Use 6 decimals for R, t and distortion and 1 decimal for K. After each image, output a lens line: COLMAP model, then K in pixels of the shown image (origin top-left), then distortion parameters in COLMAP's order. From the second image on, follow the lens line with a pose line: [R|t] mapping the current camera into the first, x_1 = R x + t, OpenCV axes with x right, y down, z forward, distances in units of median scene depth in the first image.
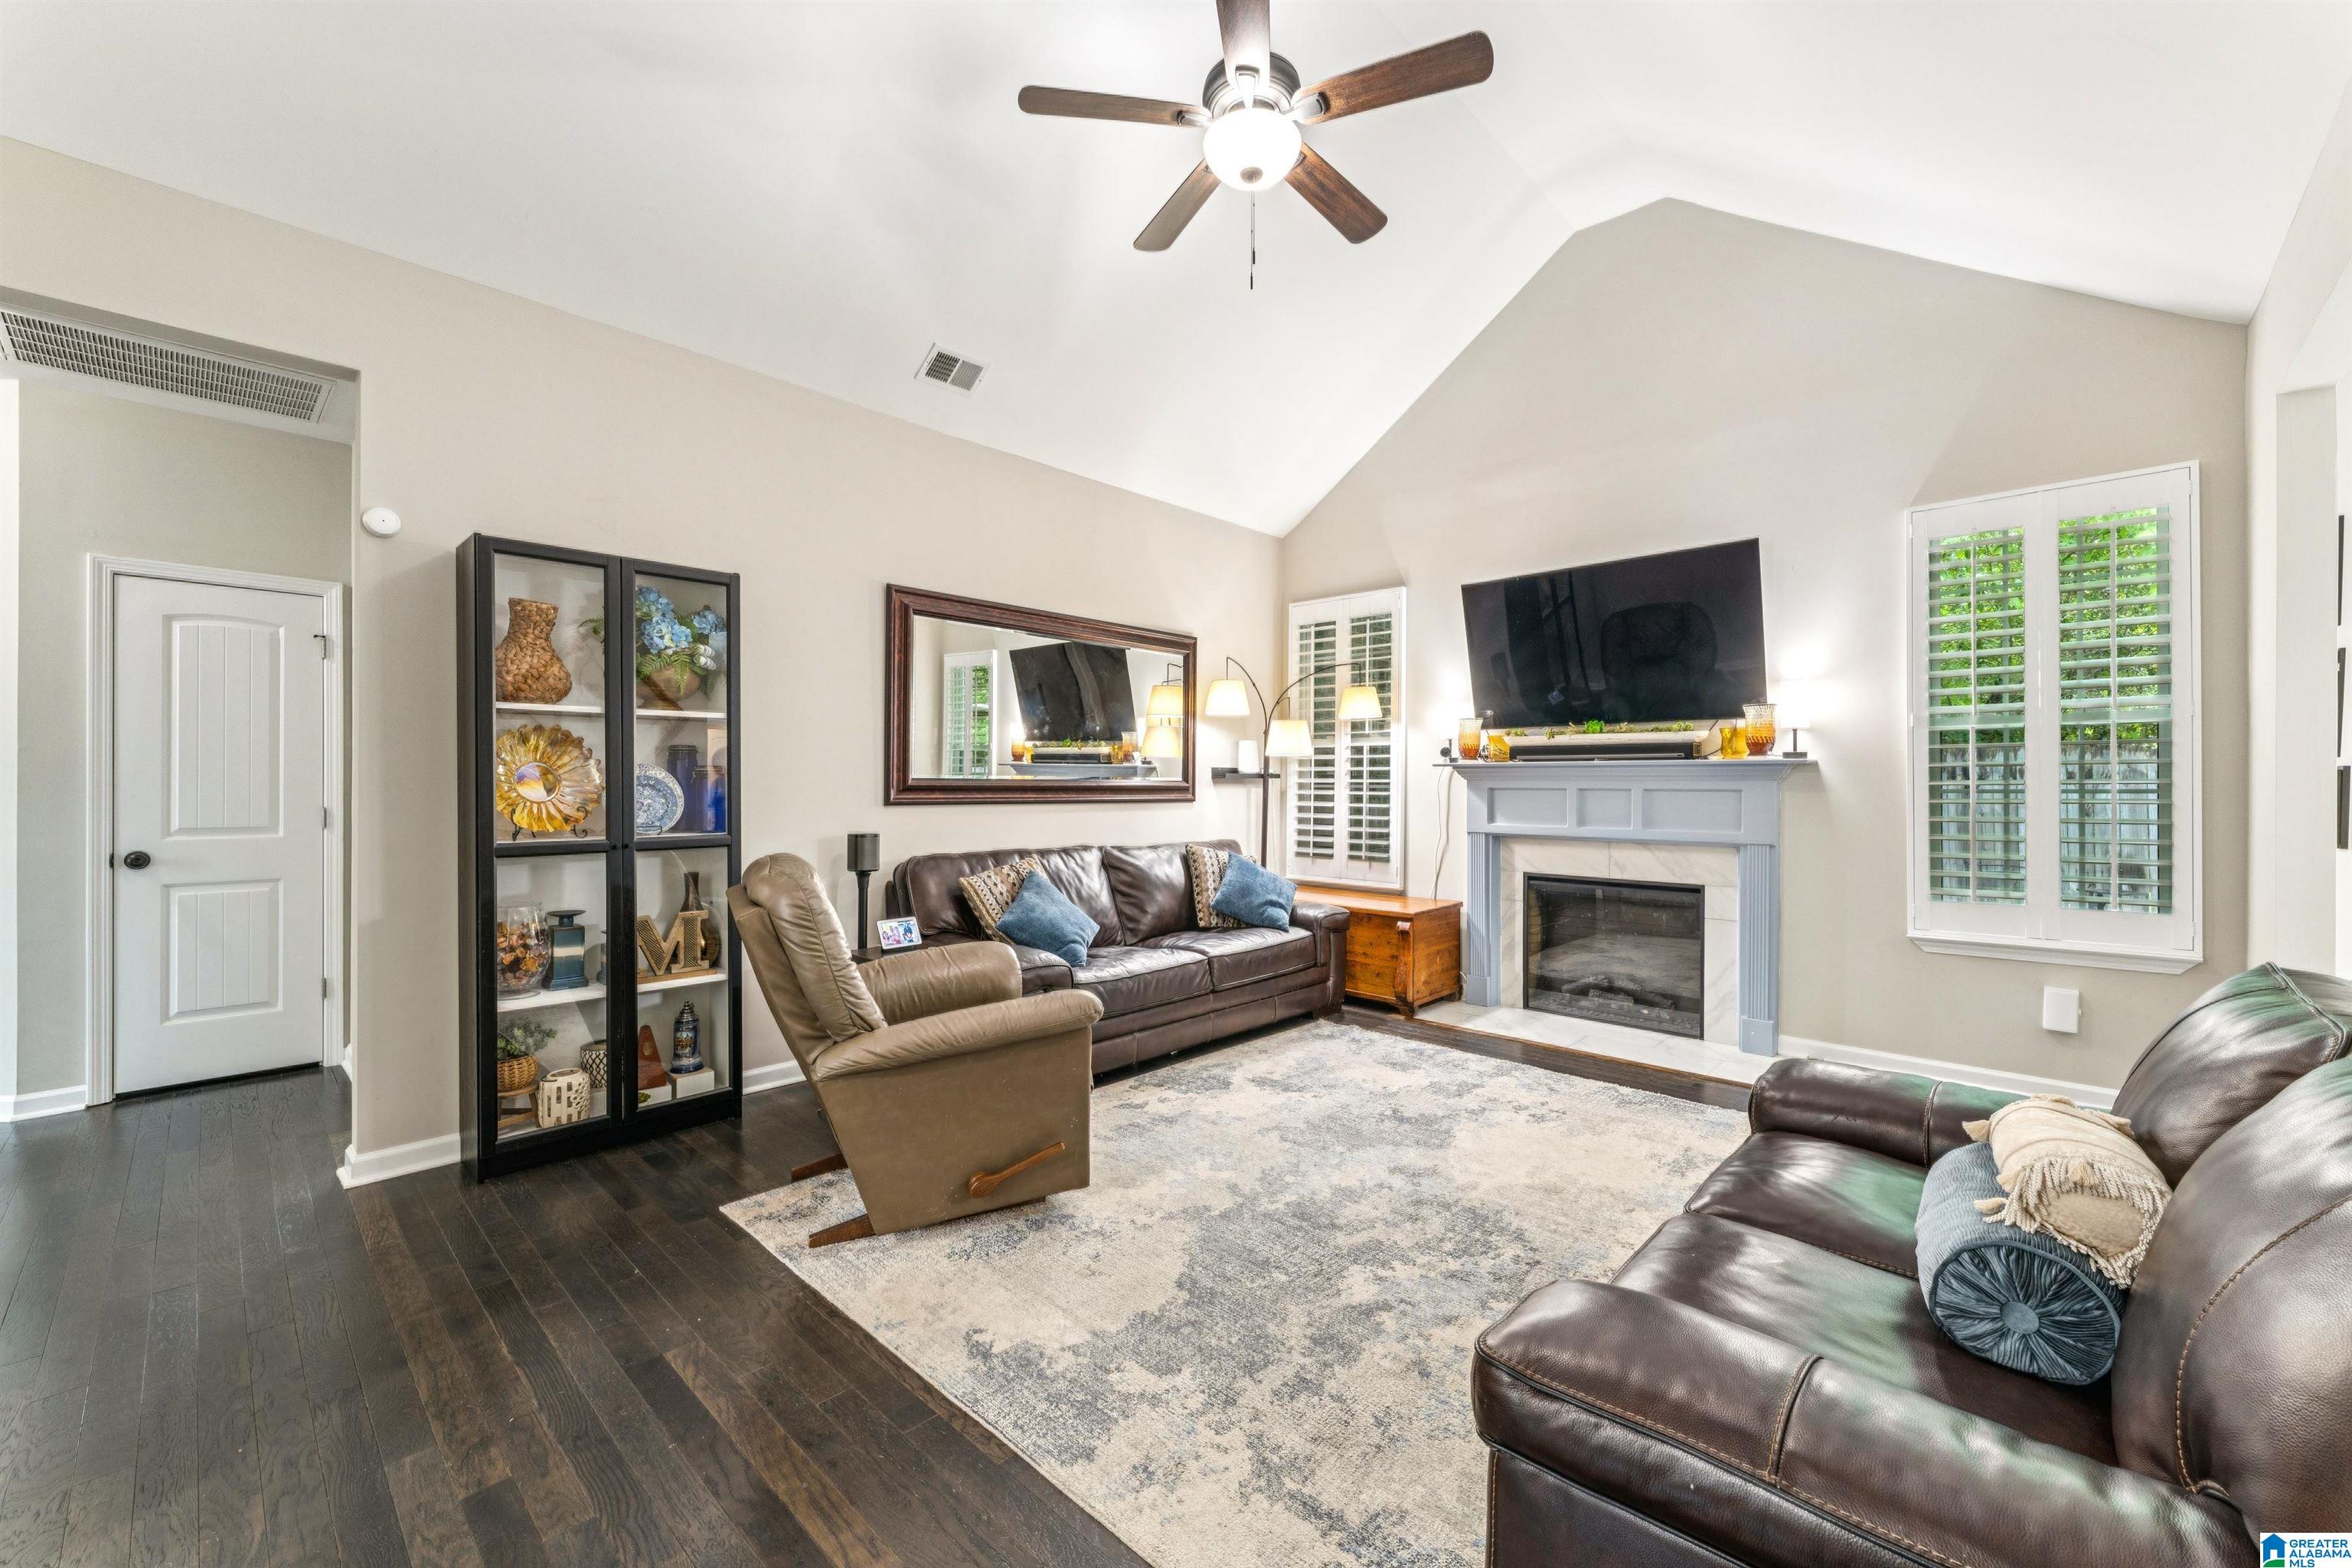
lens RADIAL K [[947.3, 0, 1168.1], [0, 947.3, 783.6], [0, 0, 1]] dist [0.000007, -0.000266]
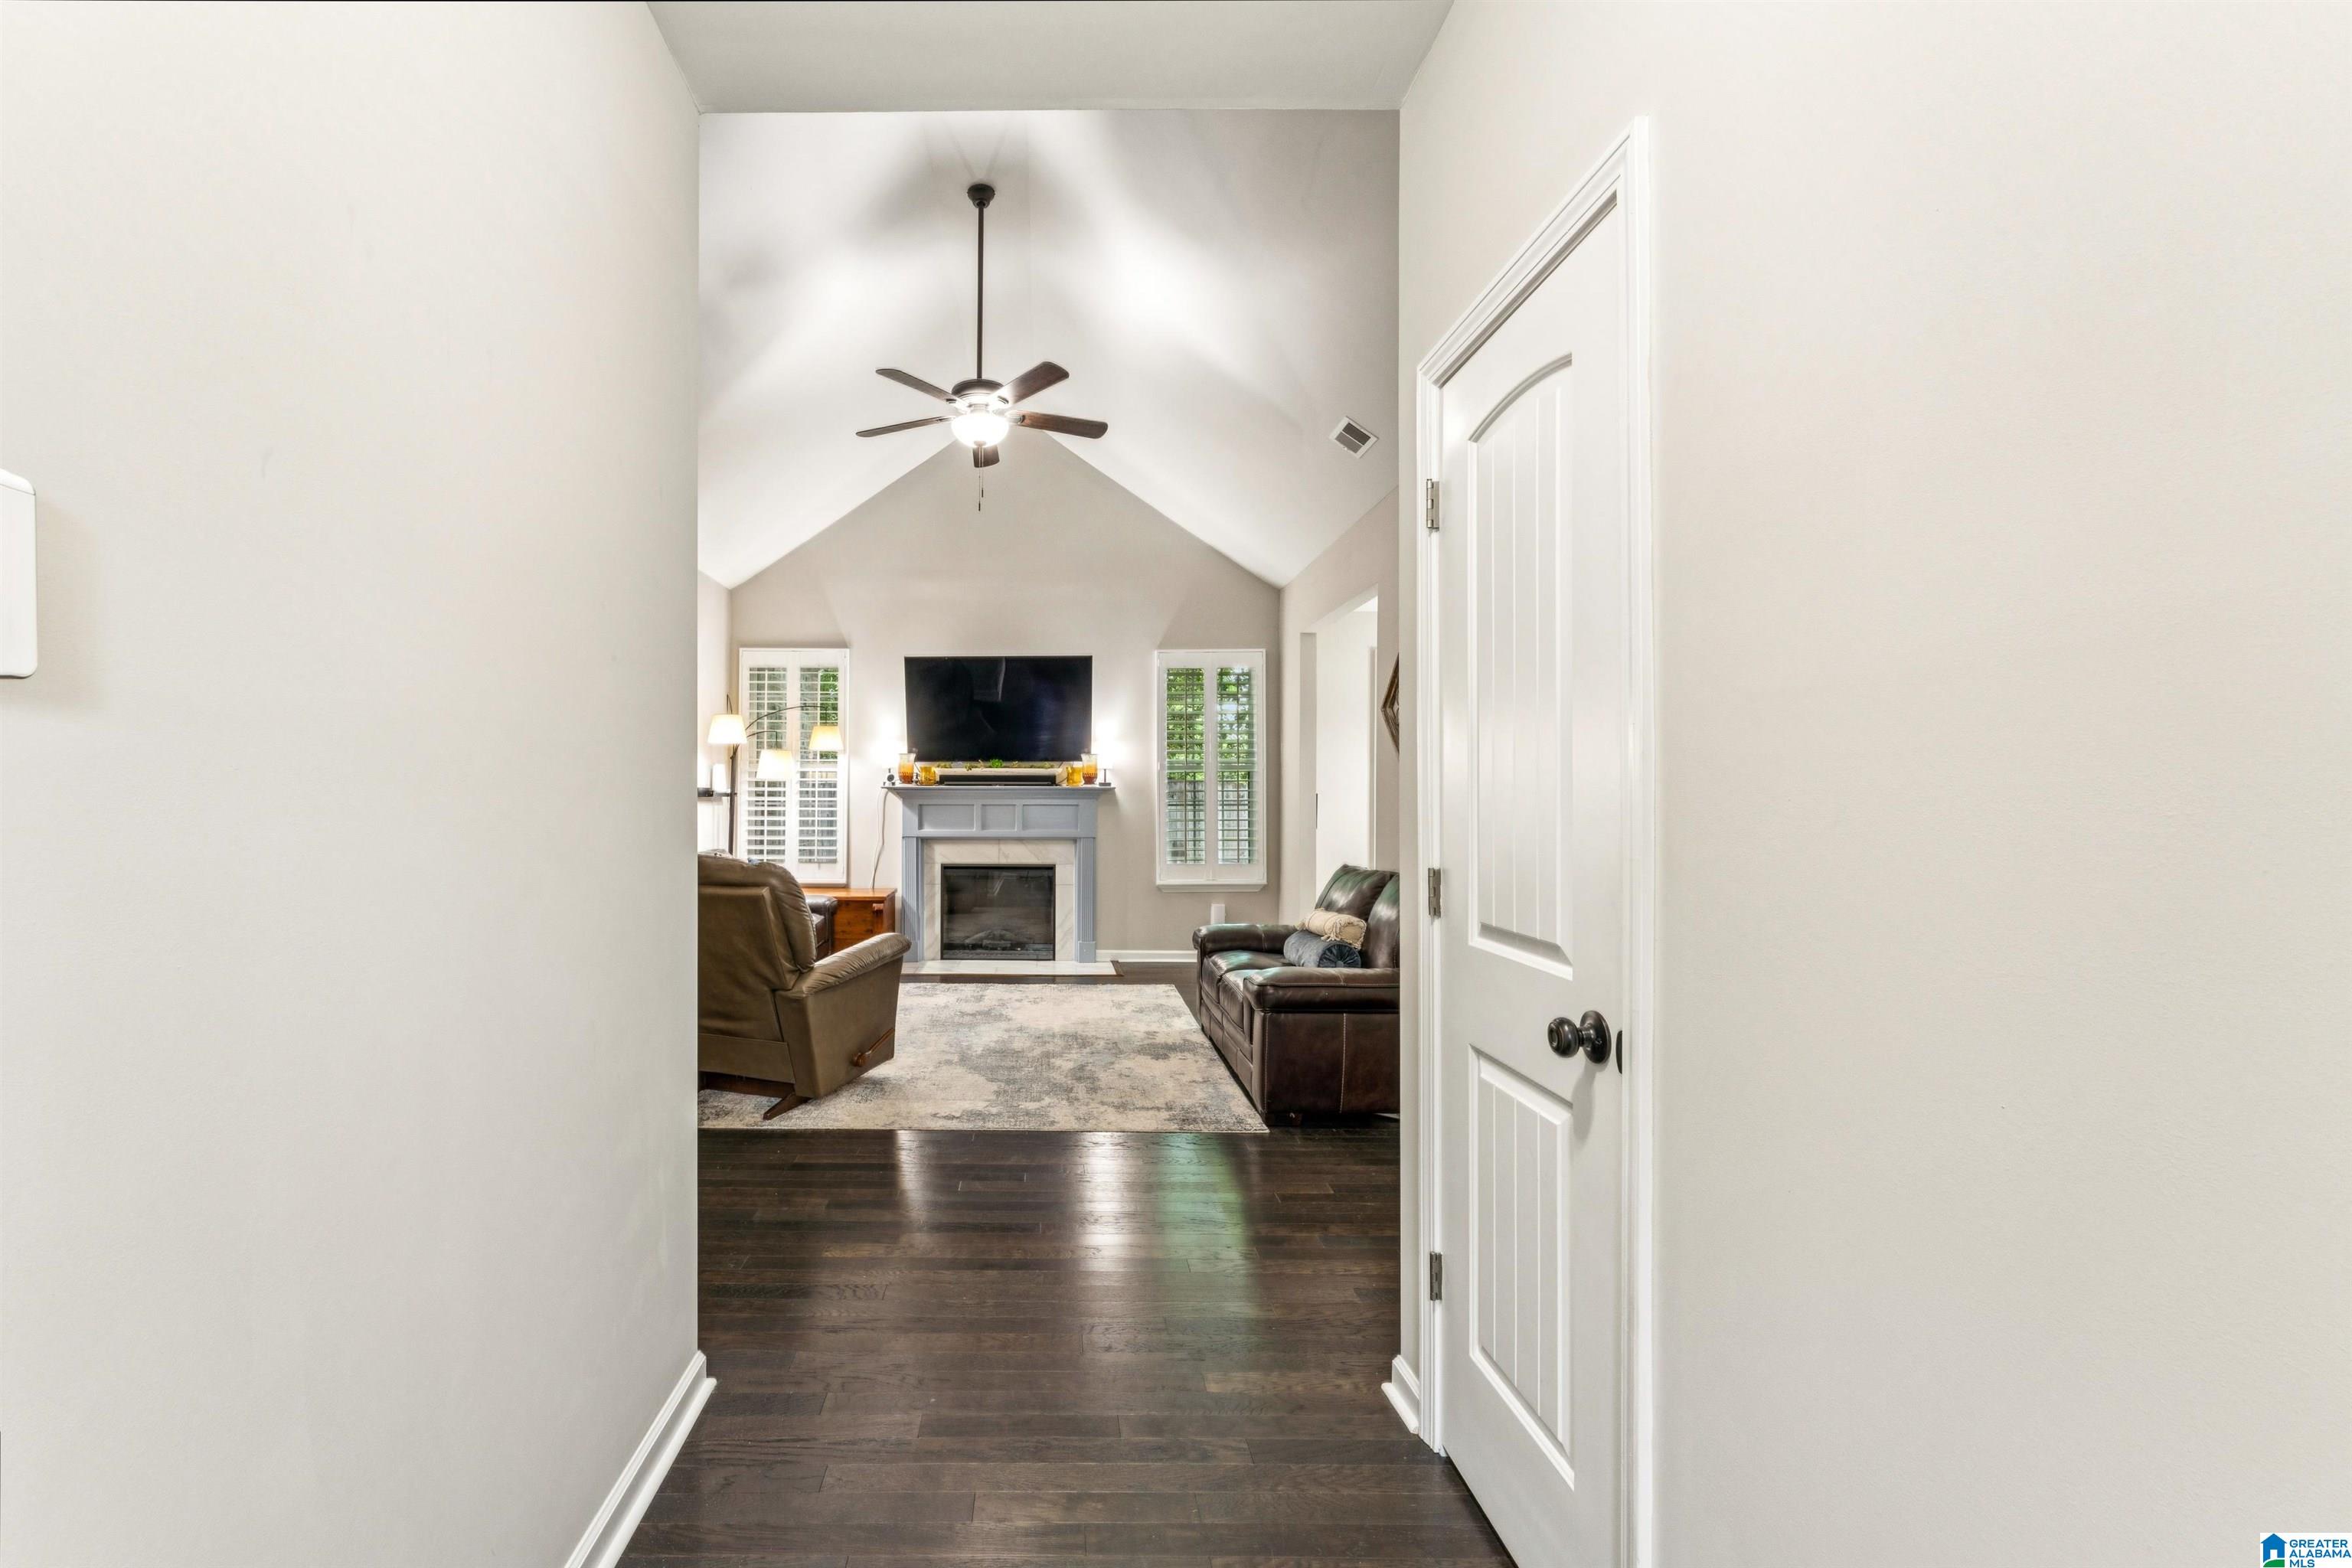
lens RADIAL K [[1021.3, 0, 1043.7], [0, 1021.3, 797.6], [0, 0, 1]] dist [-0.001534, -0.000013]
pose [[0.723804, 0.001748, 0.690003, -0.693181], [0.000317, 0.999996, -0.002865, -0.000923], [-0.690006, 0.002292, 0.723800, -0.258516]]
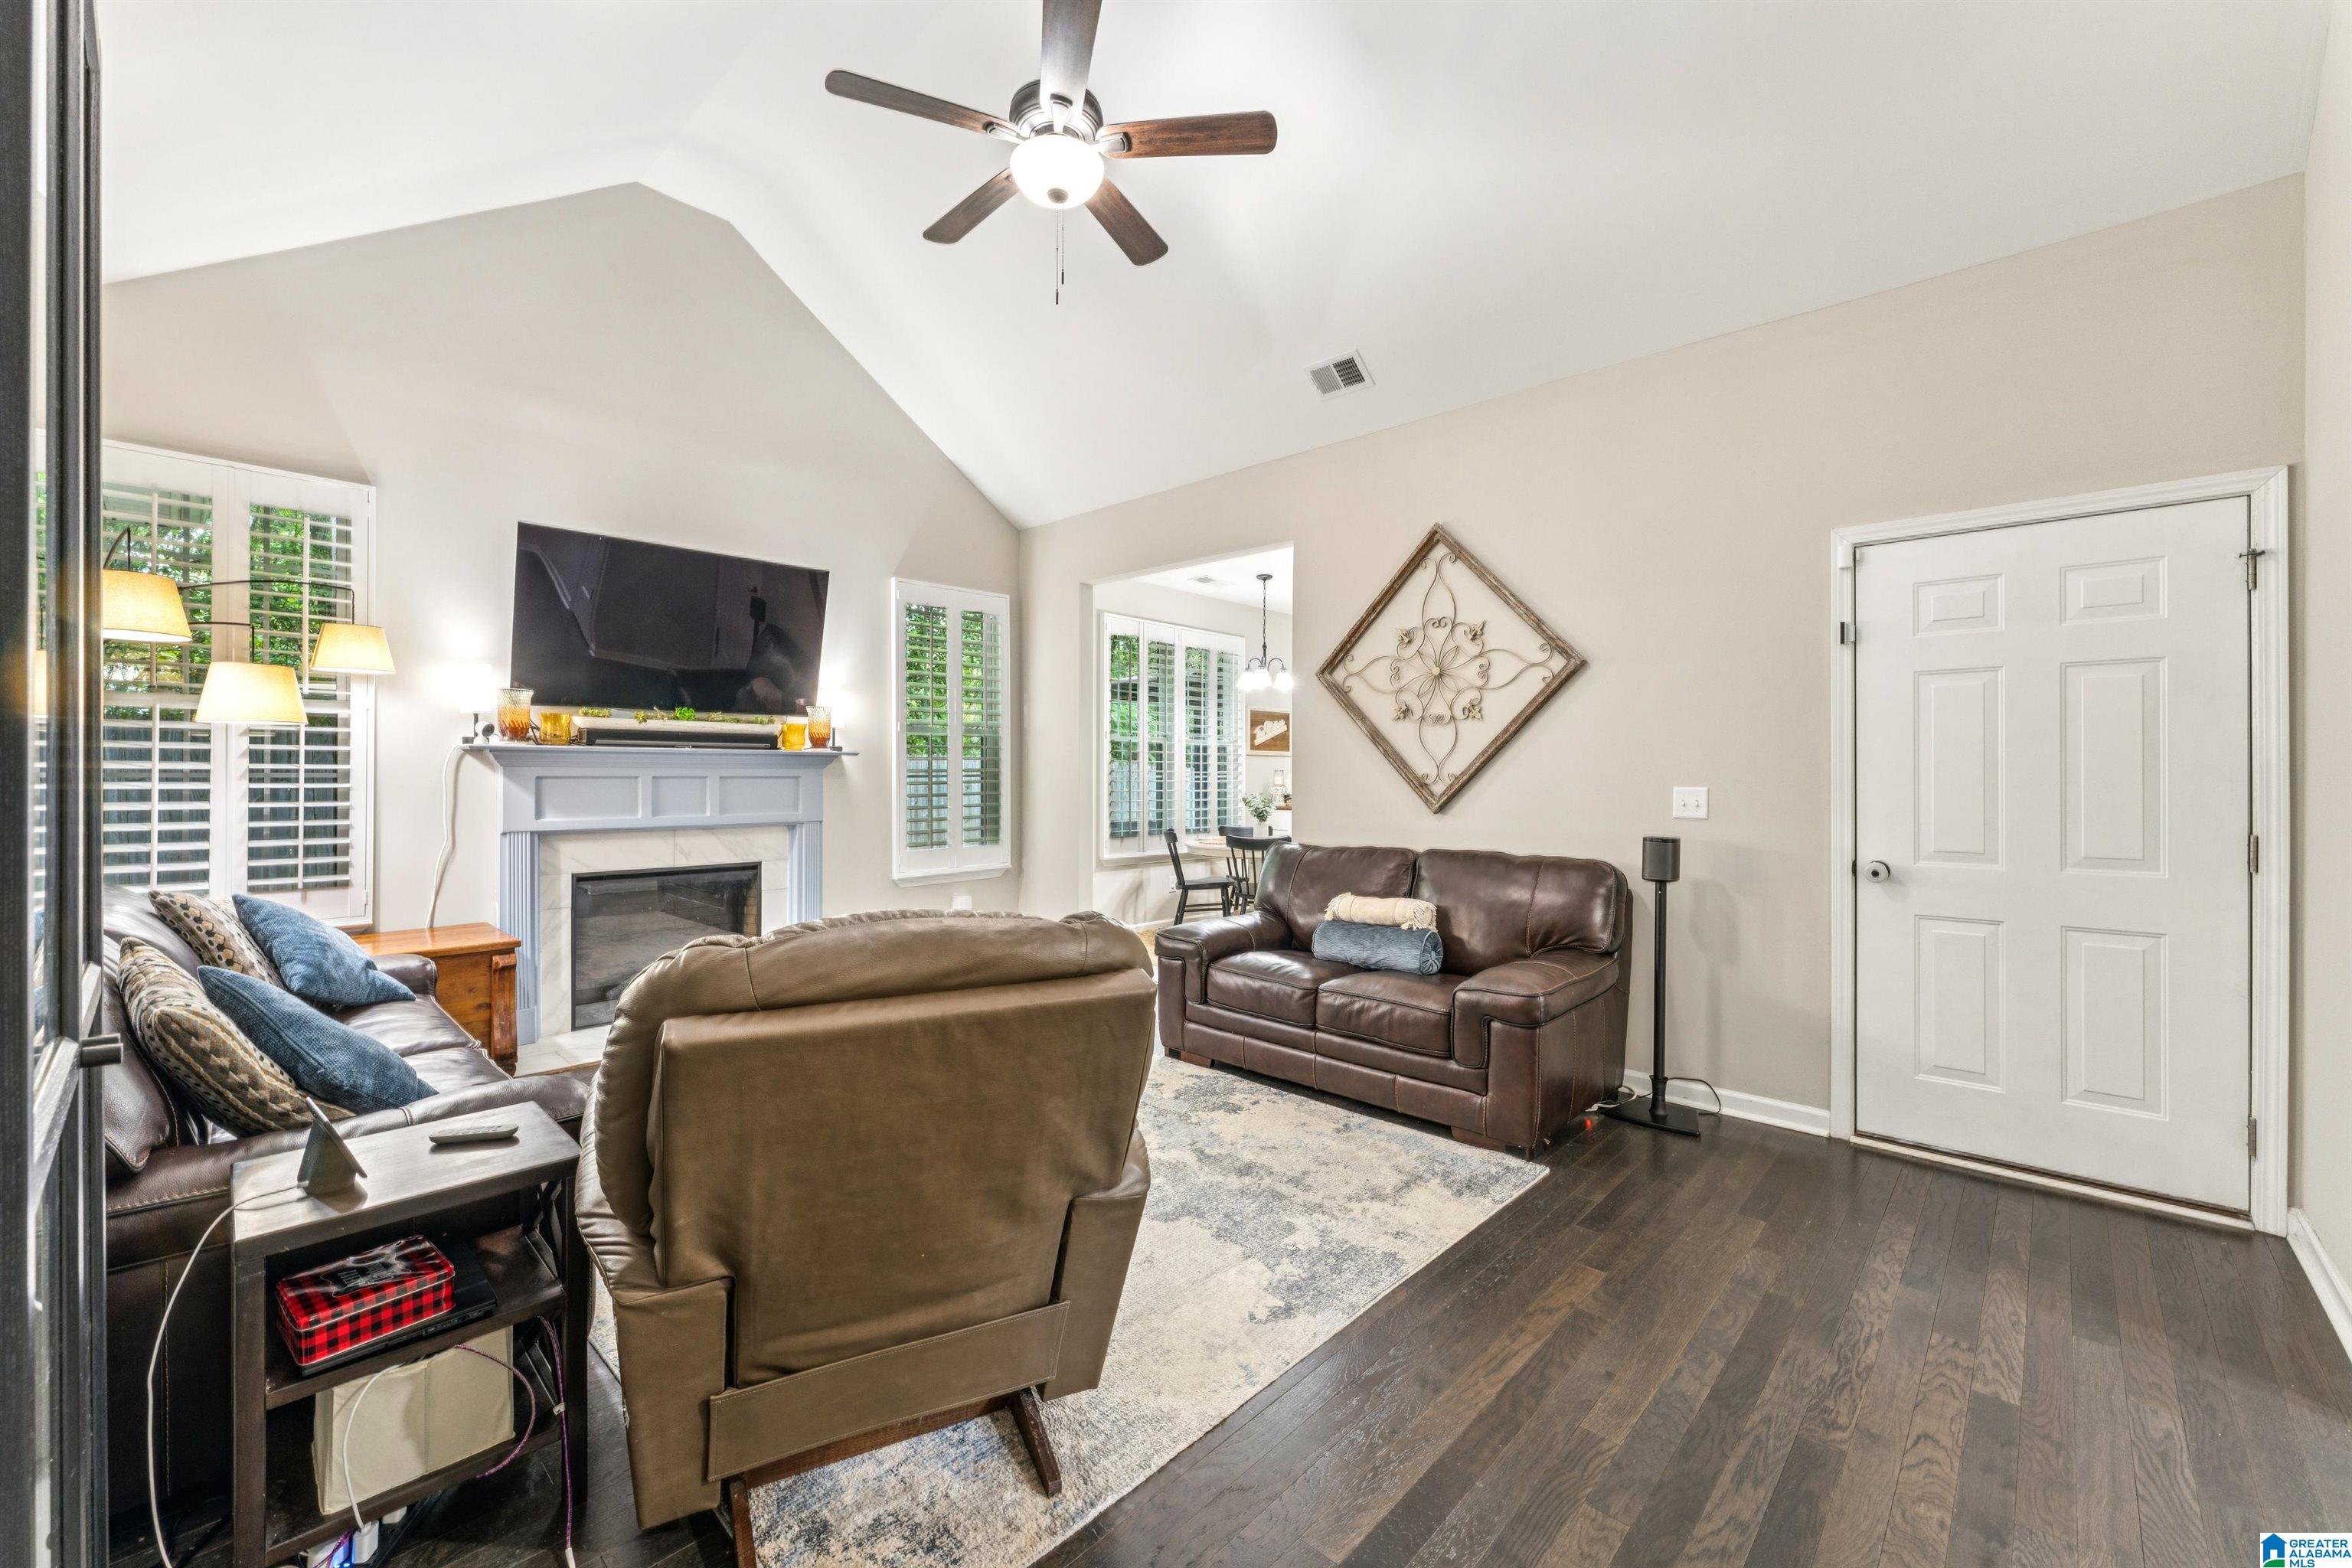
lens RADIAL K [[947.3, 0, 1195.1], [0, 947.3, 774.2], [0, 0, 1]] dist [0.000007, -0.000266]
pose [[-0.027332, -0.004759, 0.999615, -0.616154], [-0.002943, 0.999985, 0.004680, -0.003478], [-0.999622, -0.002814, -0.027346, 0.555657]]
